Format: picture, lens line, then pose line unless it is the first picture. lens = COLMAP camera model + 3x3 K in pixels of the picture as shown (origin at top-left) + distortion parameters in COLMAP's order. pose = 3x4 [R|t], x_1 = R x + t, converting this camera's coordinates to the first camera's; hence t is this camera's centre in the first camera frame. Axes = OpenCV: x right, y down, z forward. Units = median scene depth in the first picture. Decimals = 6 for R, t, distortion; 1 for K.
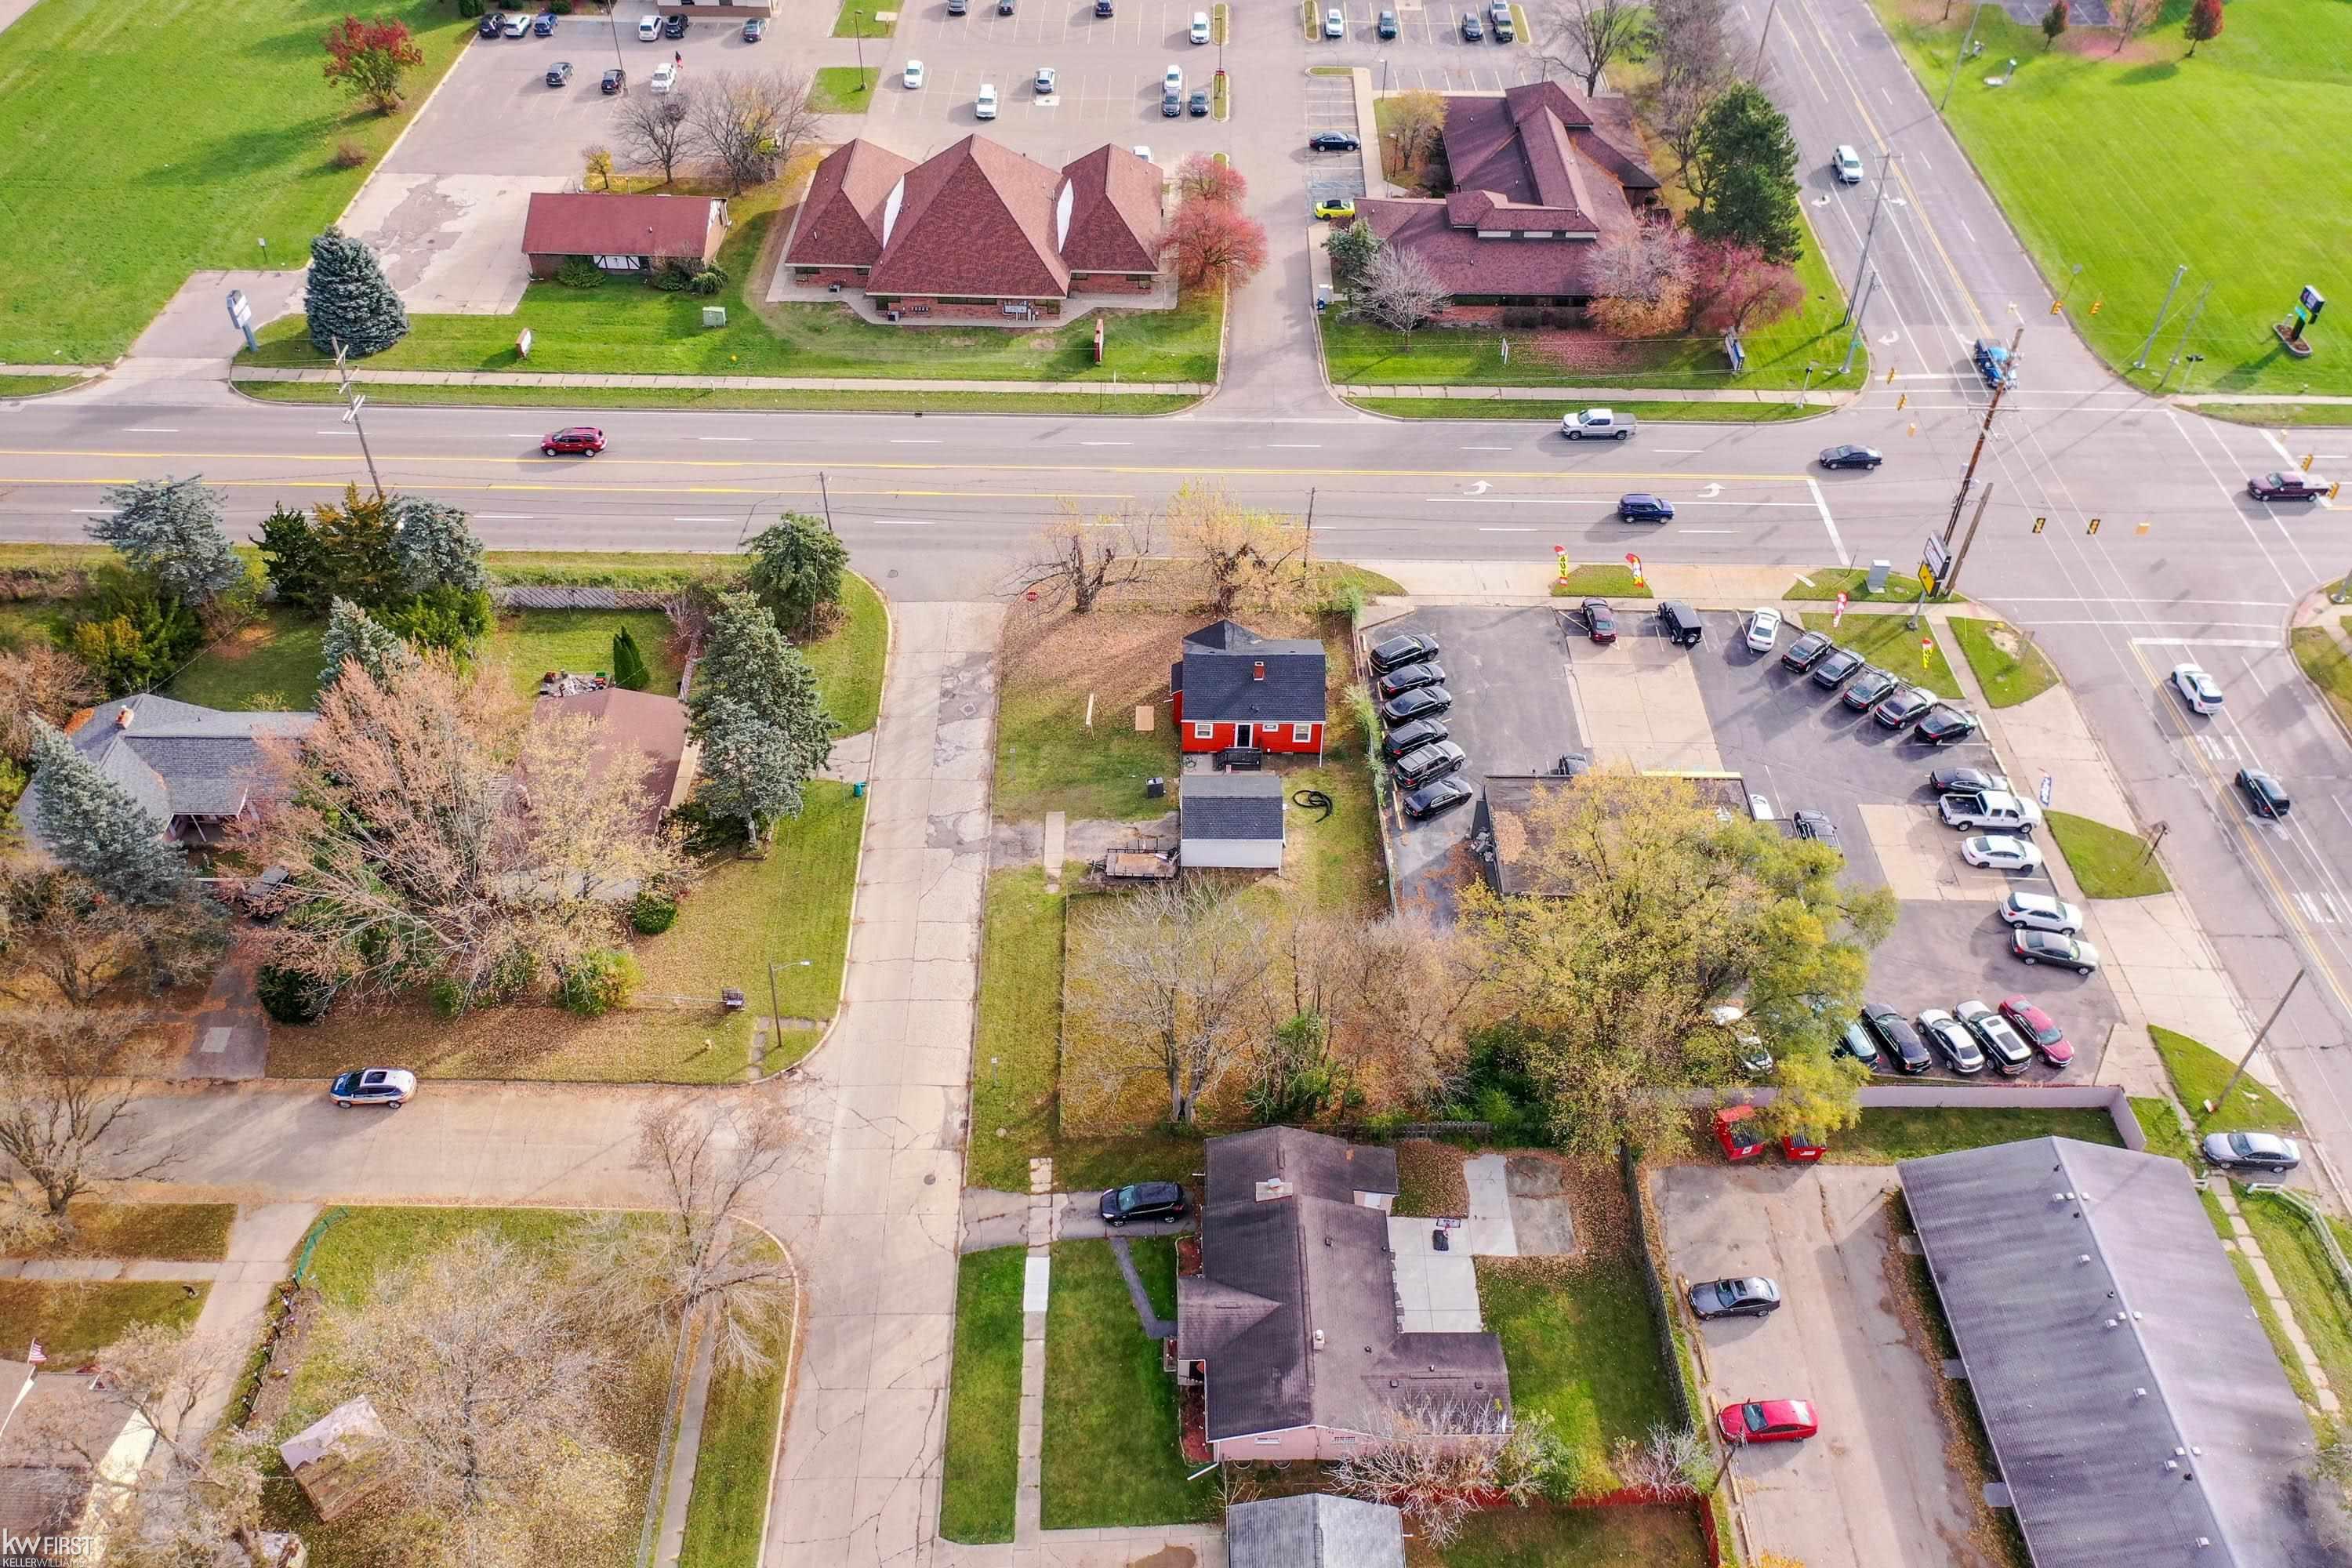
lens RADIAL K [[1855.9, 0, 1167.4], [0, 1855.9, 780.8], [0, 0, 1]] dist [0.009721, 0.000691]
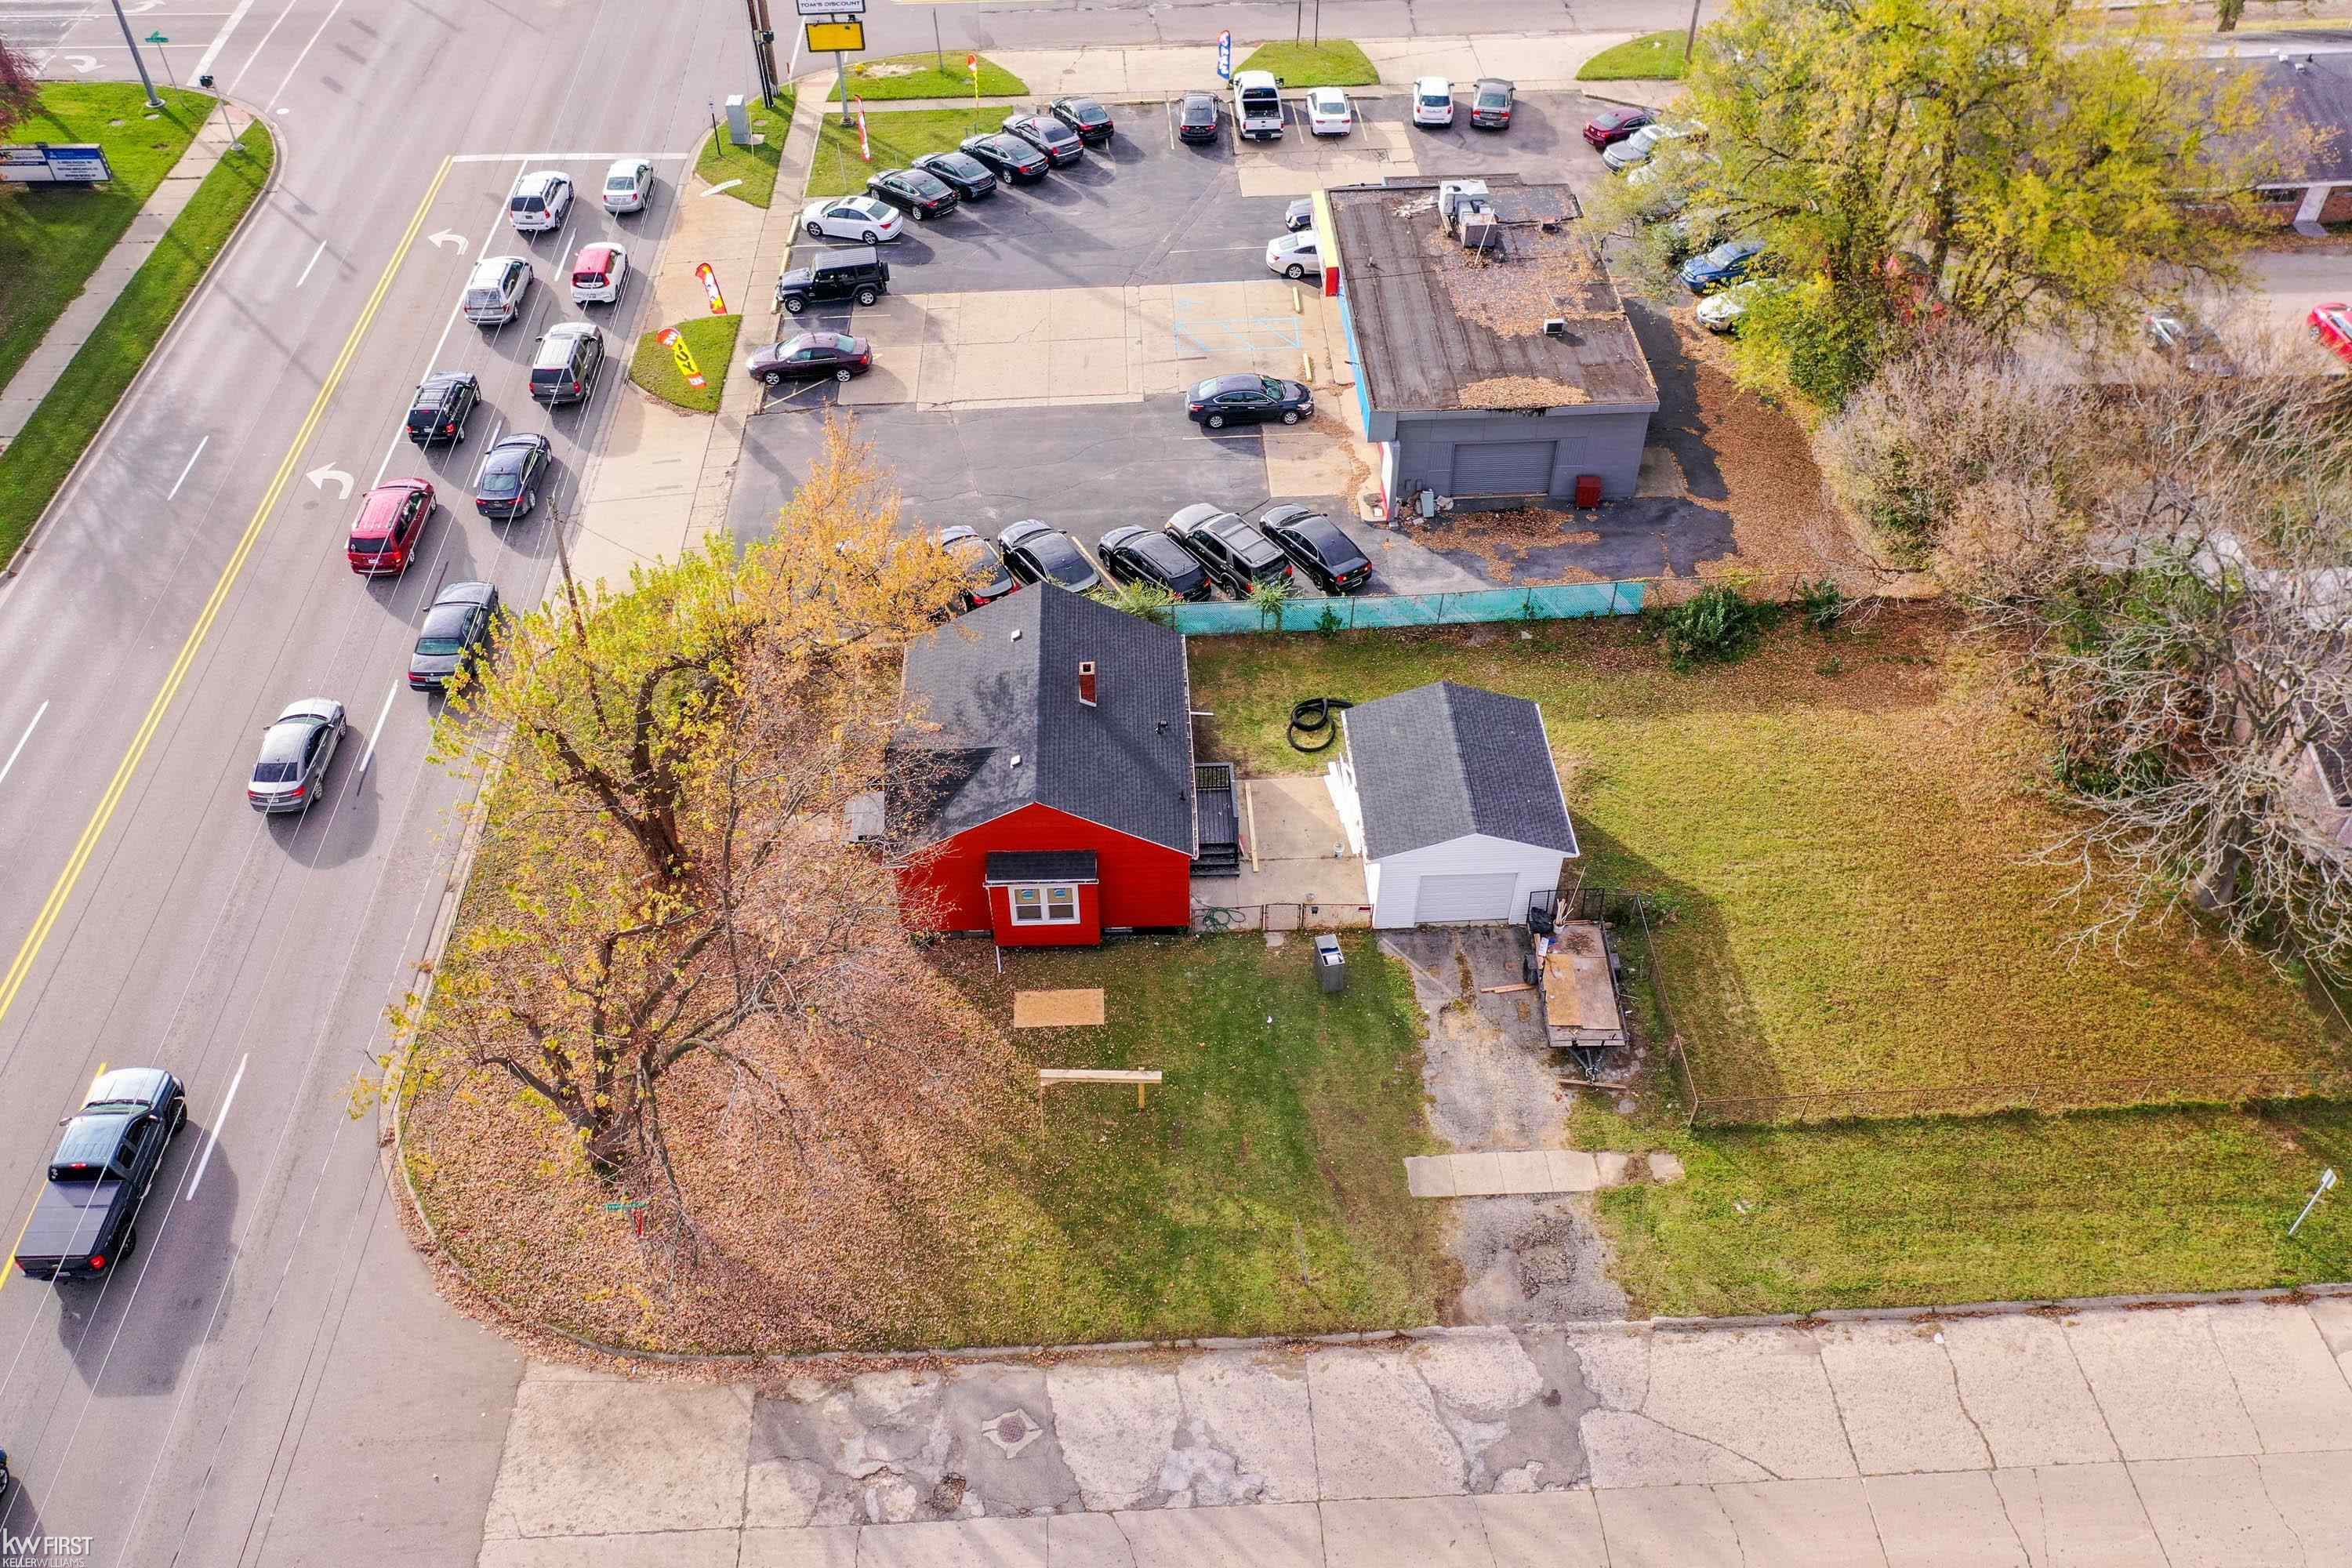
lens RADIAL K [[1855.9, 0, 1167.4], [0, 1855.9, 780.8], [0, 0, 1]] dist [0.009721, 0.000691]
pose [[-0.040065, -0.700792, 0.712239, -0.274400], [0.699338, 0.489452, 0.520925, -0.259636], [-0.713667, 0.518967, 0.470481, 0.794732]]
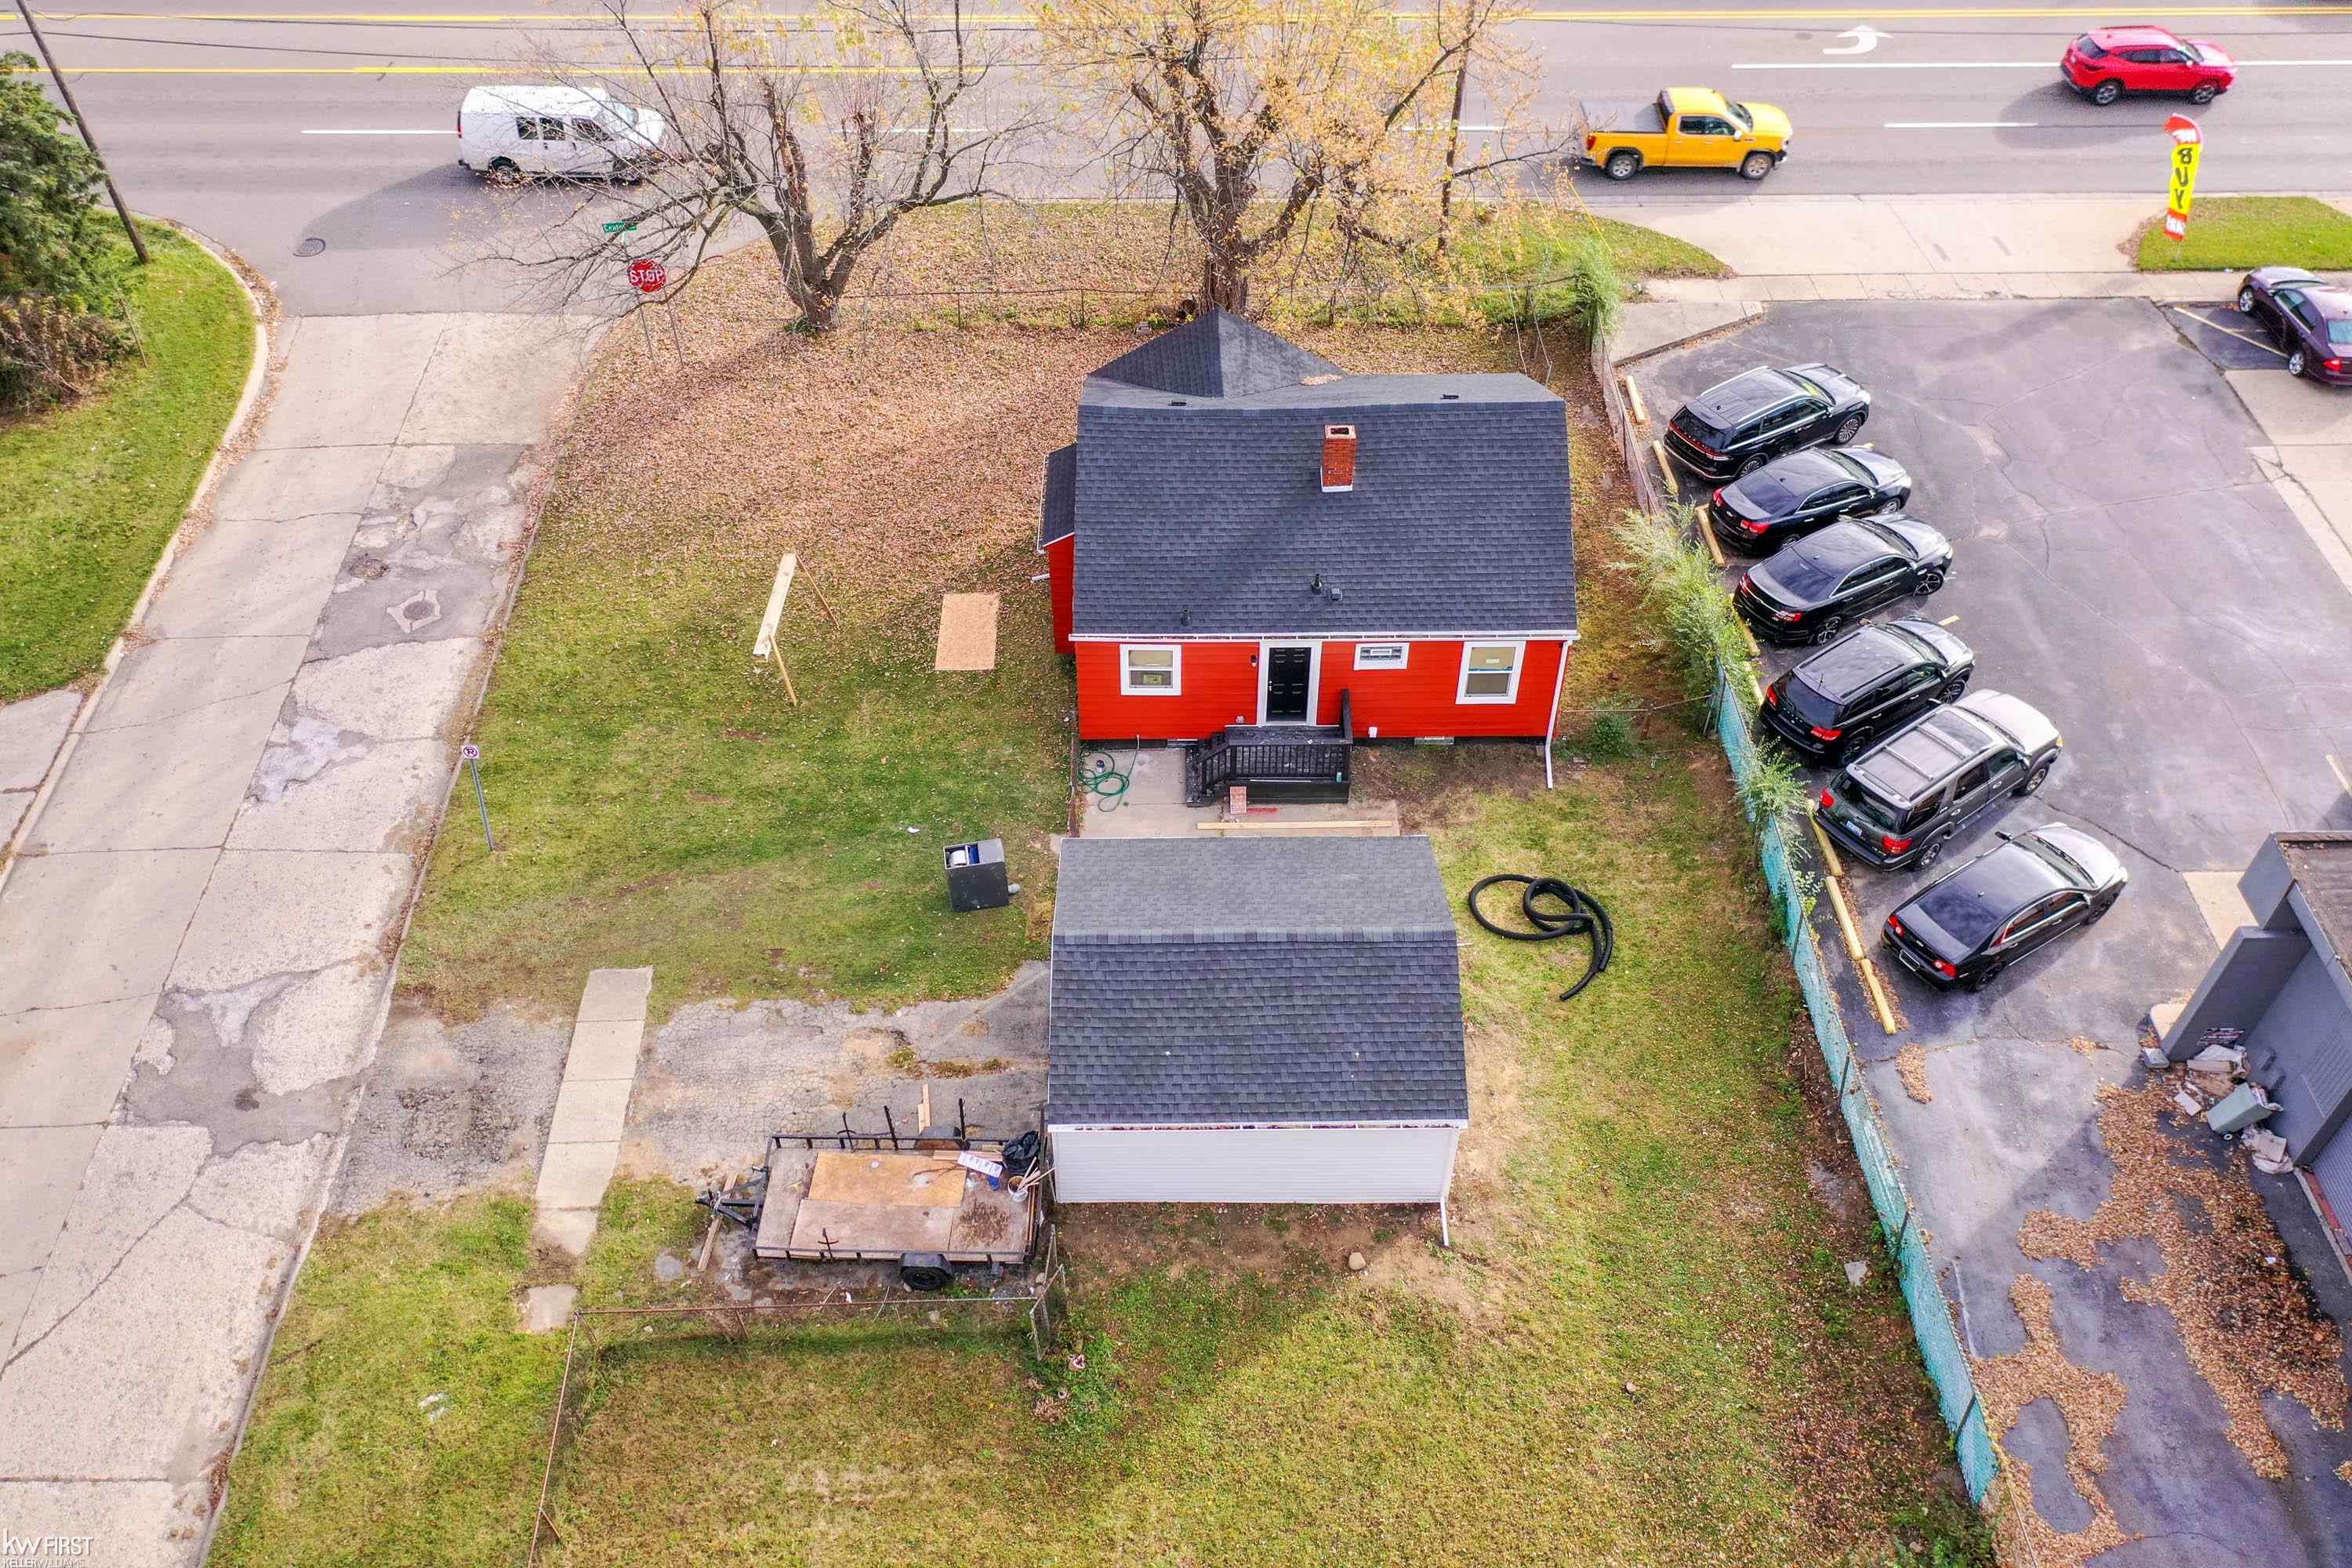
lens RADIAL K [[1855.9, 0, 1167.4], [0, 1855.9, 780.8], [0, 0, 1]] dist [0.009721, 0.000691]
pose [[0.999858, -0.015635, -0.006349, 0.023783], [0.015871, 0.999110, 0.039082, -0.020850], [0.005732, -0.039178, 0.999216, 0.709506]]
